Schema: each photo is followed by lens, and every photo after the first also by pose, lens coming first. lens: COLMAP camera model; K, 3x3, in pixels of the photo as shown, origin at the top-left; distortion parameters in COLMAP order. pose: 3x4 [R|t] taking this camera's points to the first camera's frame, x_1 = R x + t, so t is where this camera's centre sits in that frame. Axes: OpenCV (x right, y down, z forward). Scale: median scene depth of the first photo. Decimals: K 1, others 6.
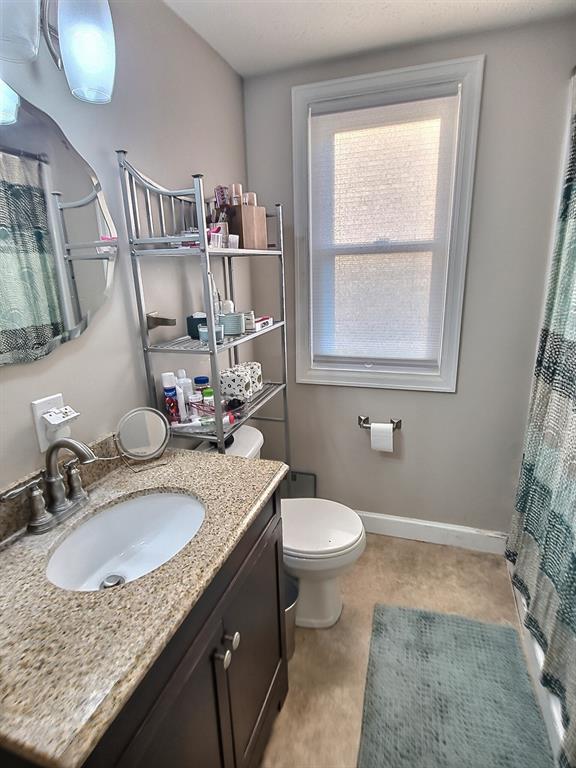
lens RADIAL K [[414.3, 0, 289.2], [0, 414.3, 384.4], [0, 0, 1]] dist [0.002901, -0.002105]
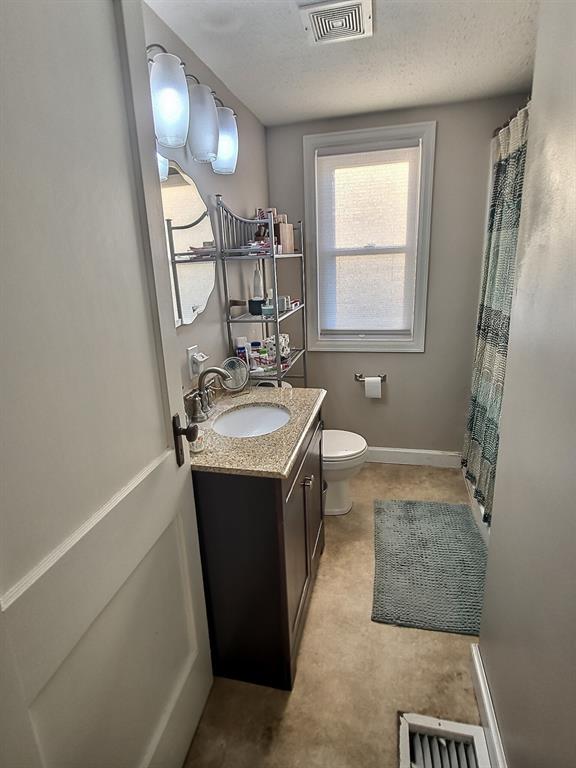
lens RADIAL K [[414.3, 0, 286.9], [0, 414.3, 383.7], [0, 0, 1]] dist [0.002901, -0.002105]
pose [[0.996269, -0.037151, 0.077902, -0.203878], [0.036315, 0.999267, 0.012125, 0.105893], [-0.078295, -0.009251, 0.996887, -0.426859]]
